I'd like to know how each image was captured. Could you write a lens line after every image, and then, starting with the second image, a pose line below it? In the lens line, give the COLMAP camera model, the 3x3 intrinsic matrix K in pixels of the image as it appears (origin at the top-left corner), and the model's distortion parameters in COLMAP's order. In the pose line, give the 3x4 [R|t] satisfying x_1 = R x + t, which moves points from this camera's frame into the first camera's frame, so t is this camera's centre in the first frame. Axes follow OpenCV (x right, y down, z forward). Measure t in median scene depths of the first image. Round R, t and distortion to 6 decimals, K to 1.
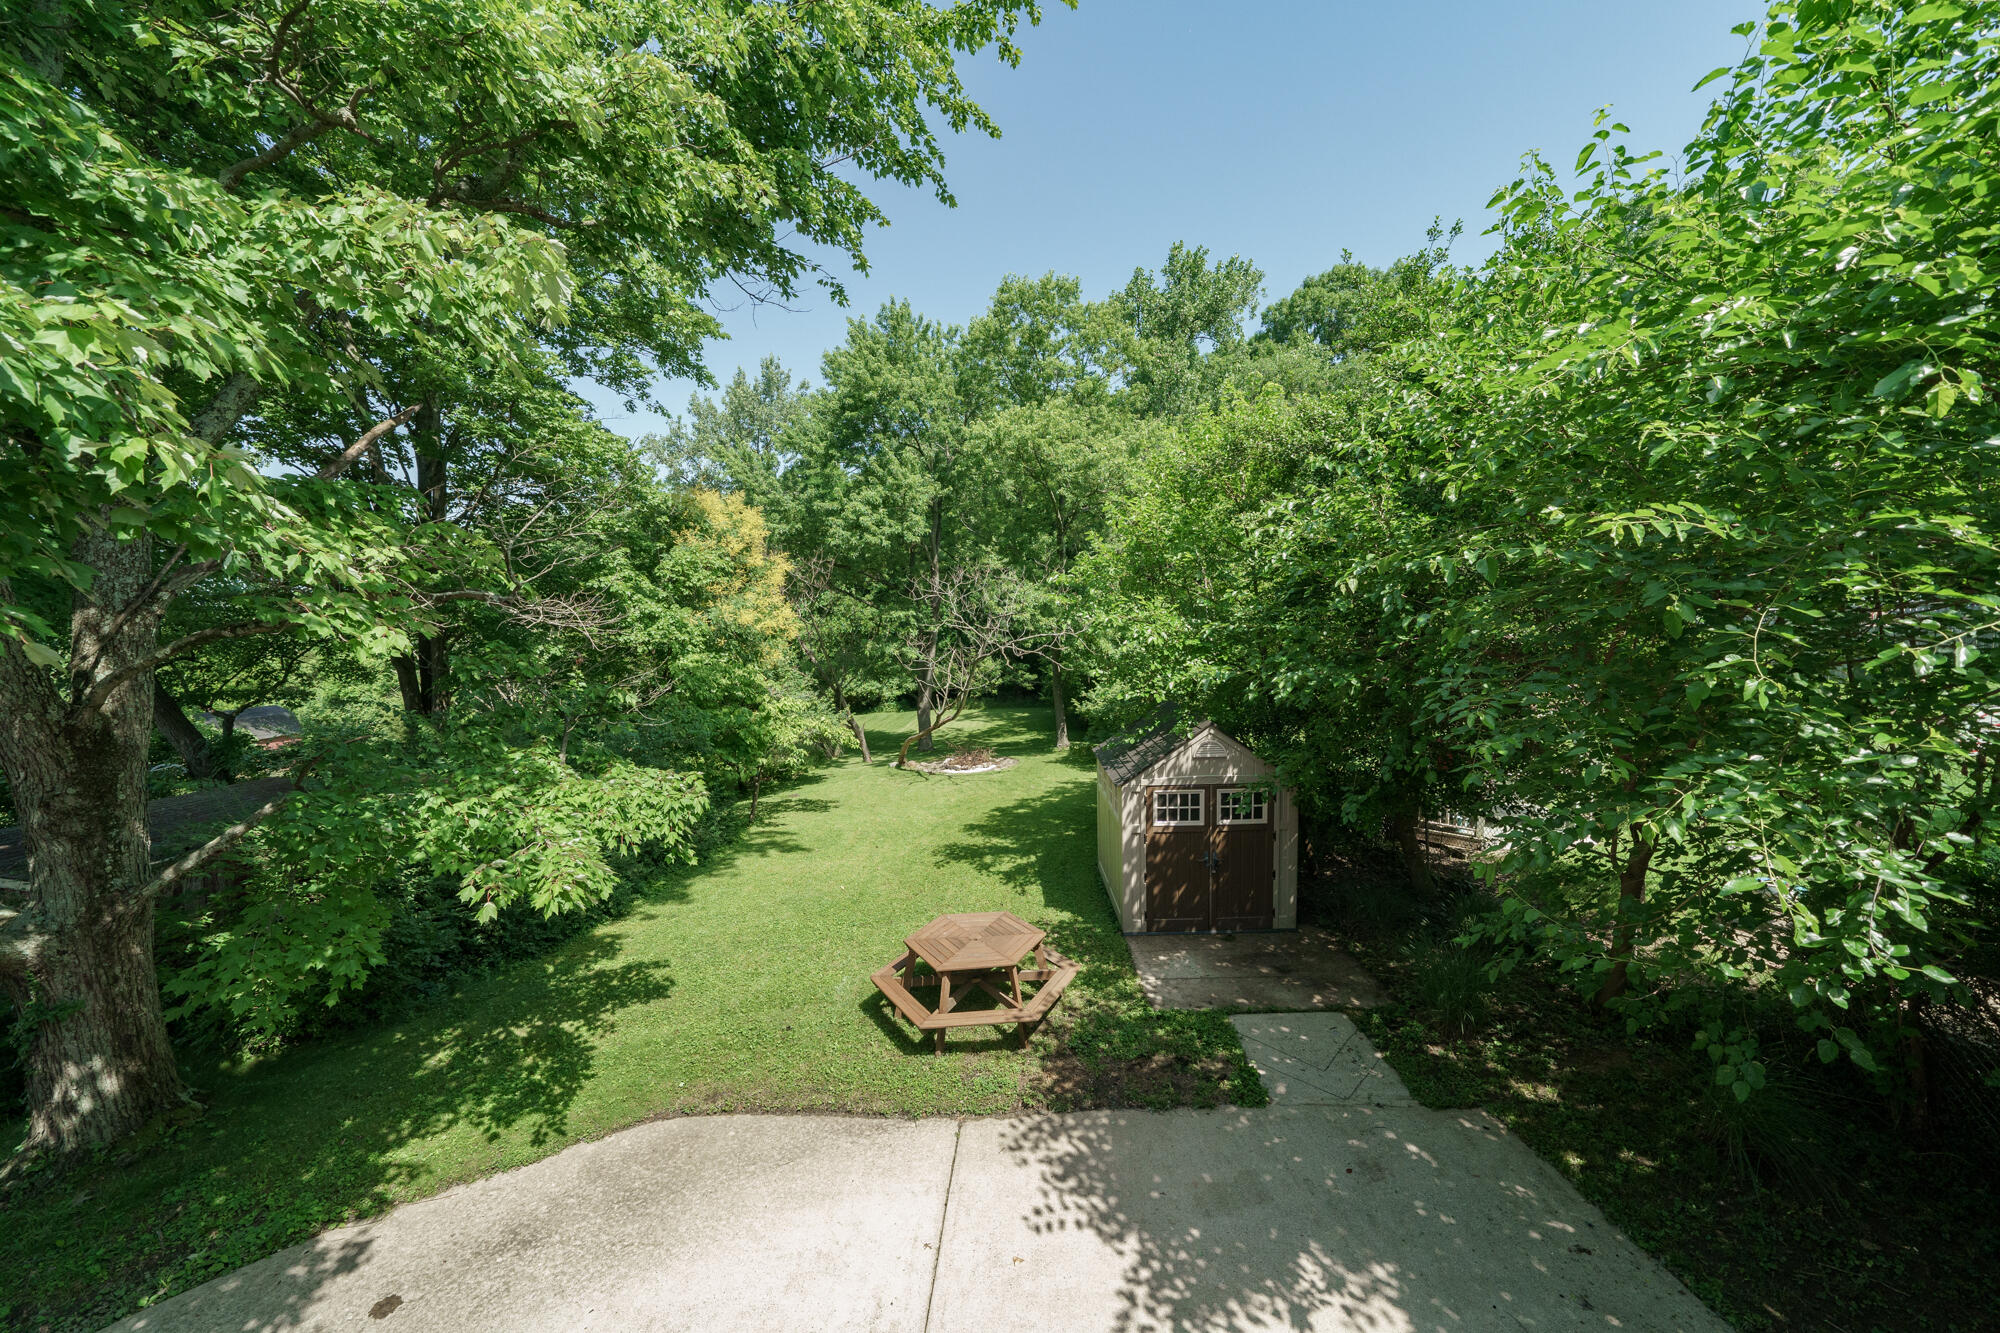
lens RADIAL K [[680.4, 0, 1001.7], [0, 680.4, 672.0], [0, 0, 1]] dist [-0.005404, 0.000209]
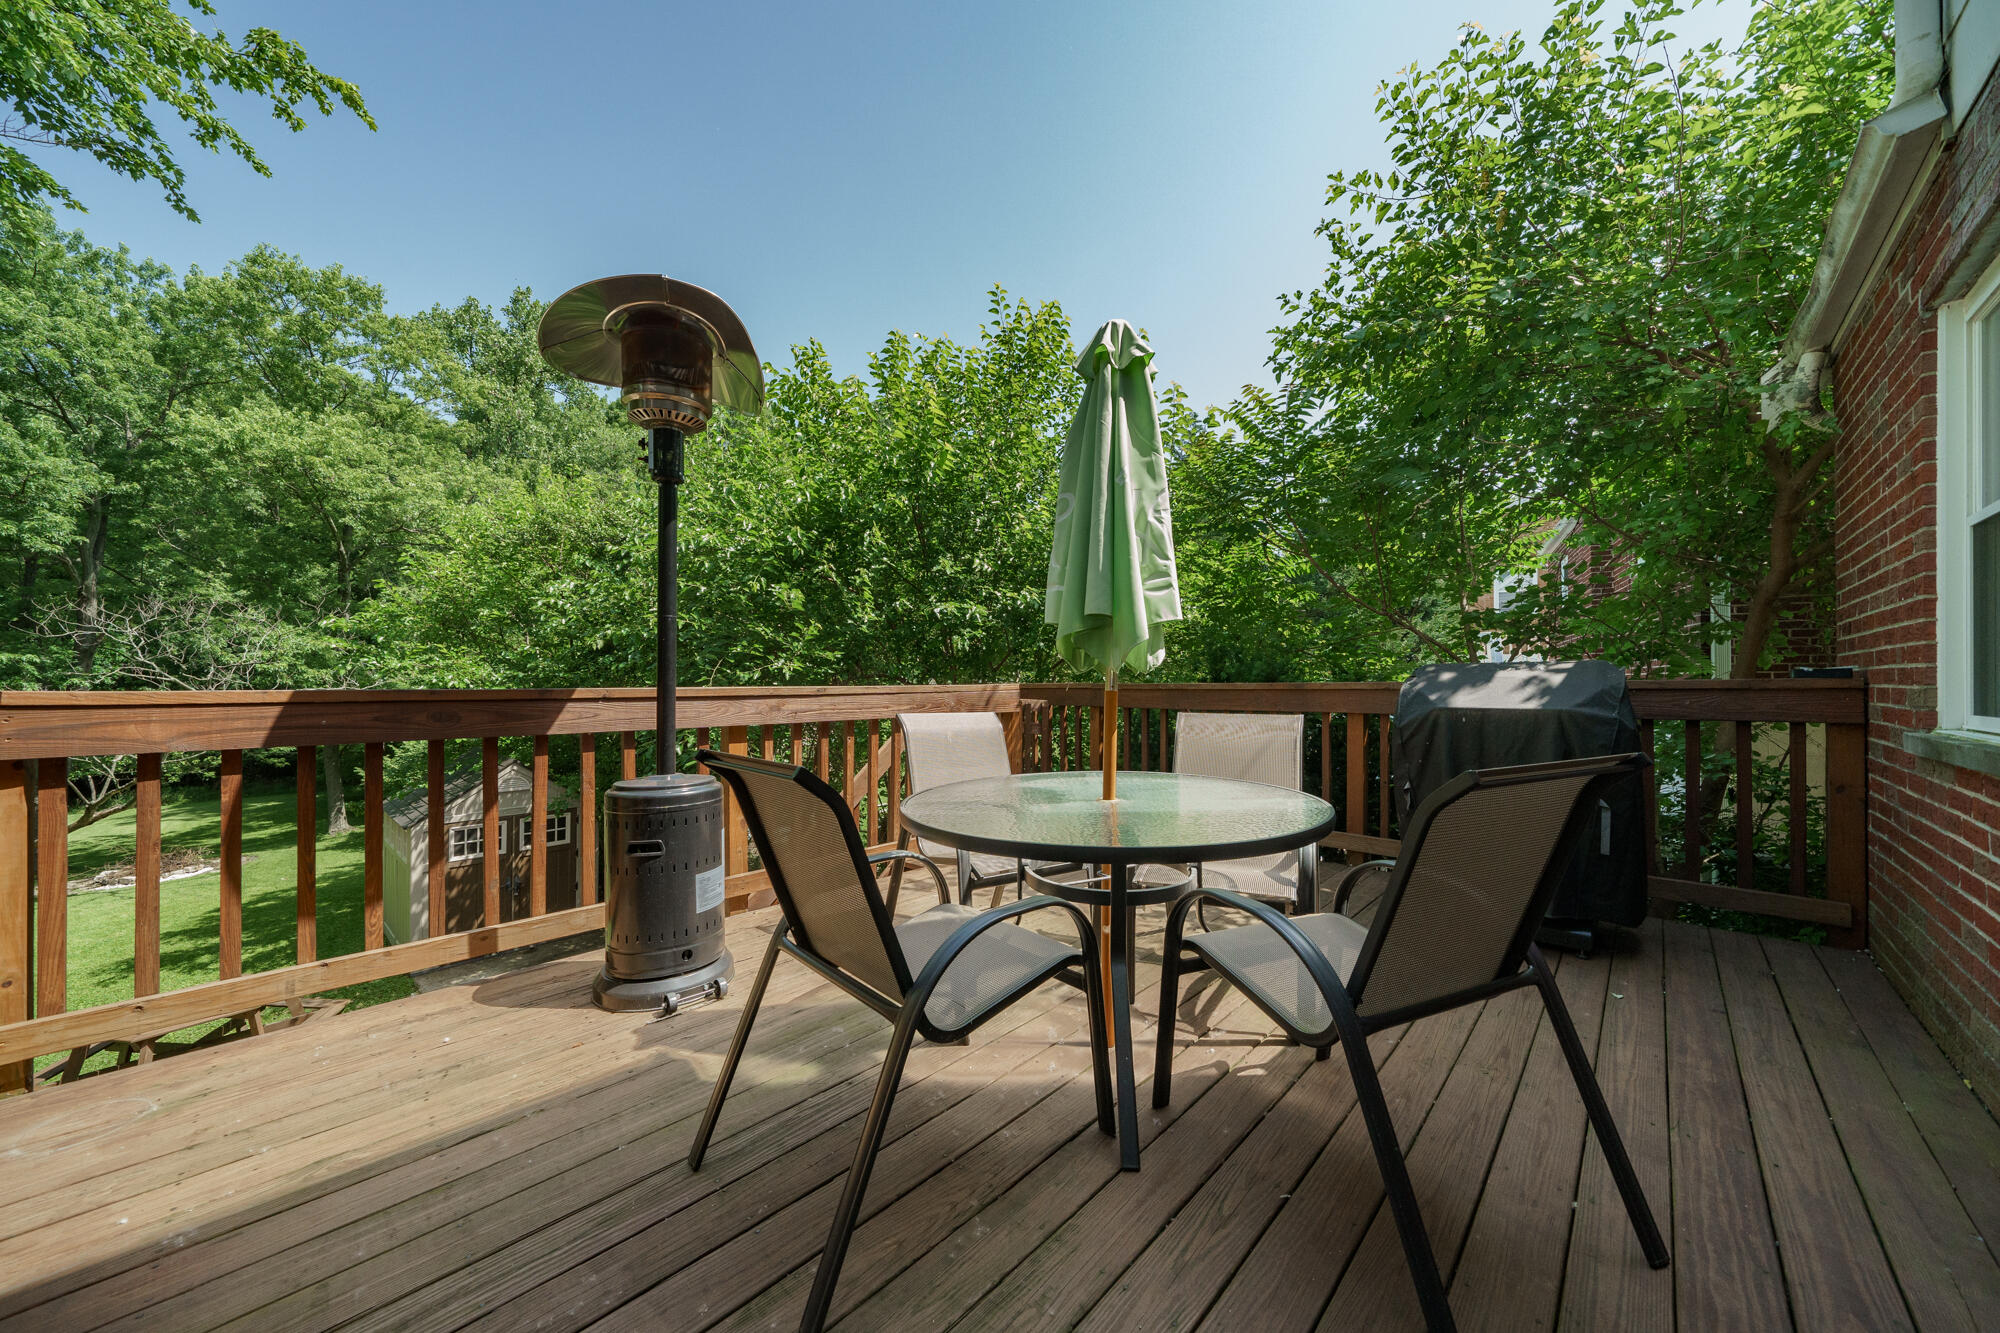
lens RADIAL K [[680.4, 0, 999.5], [0, 680.4, 669.0], [0, 0, 1]] dist [-0.005404, 0.000209]
pose [[0.655473, 0.033019, 0.754496, -0.010214], [0.042054, 0.995898, -0.080118, 0.021689], [-0.754047, 0.084244, 0.651396, -0.165593]]
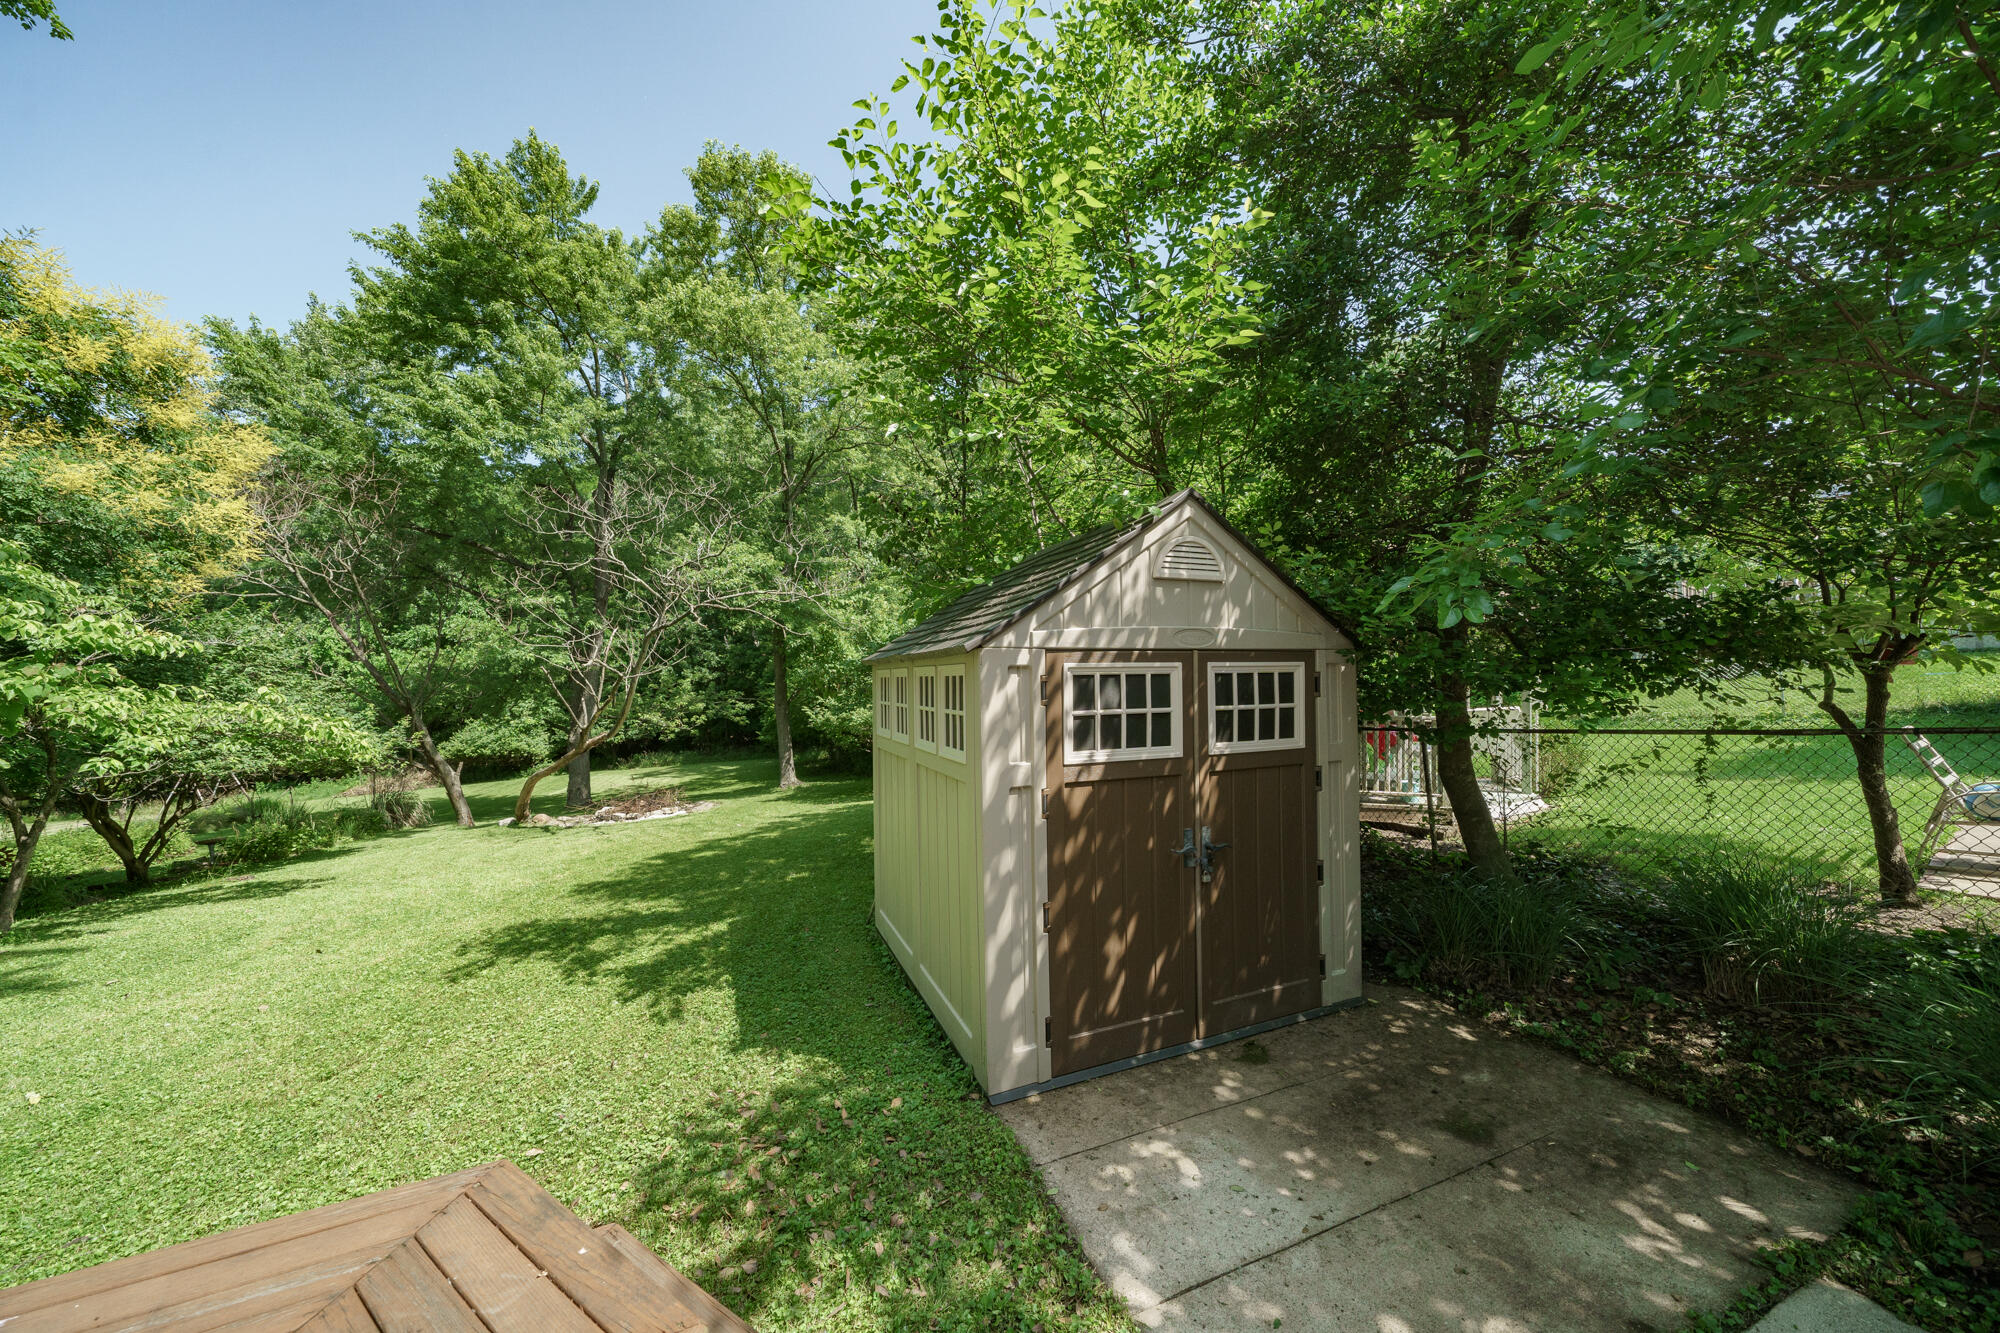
lens RADIAL K [[680.4, 0, 1007.8], [0, 680.4, 681.2], [0, 0, 1]] dist [-0.005404, 0.000209]
pose [[0.919836, 0.018793, 0.391854, 0.025900], [0.022839, 0.994592, -0.101314, 0.100529], [-0.391639, 0.102142, 0.914432, 0.312392]]
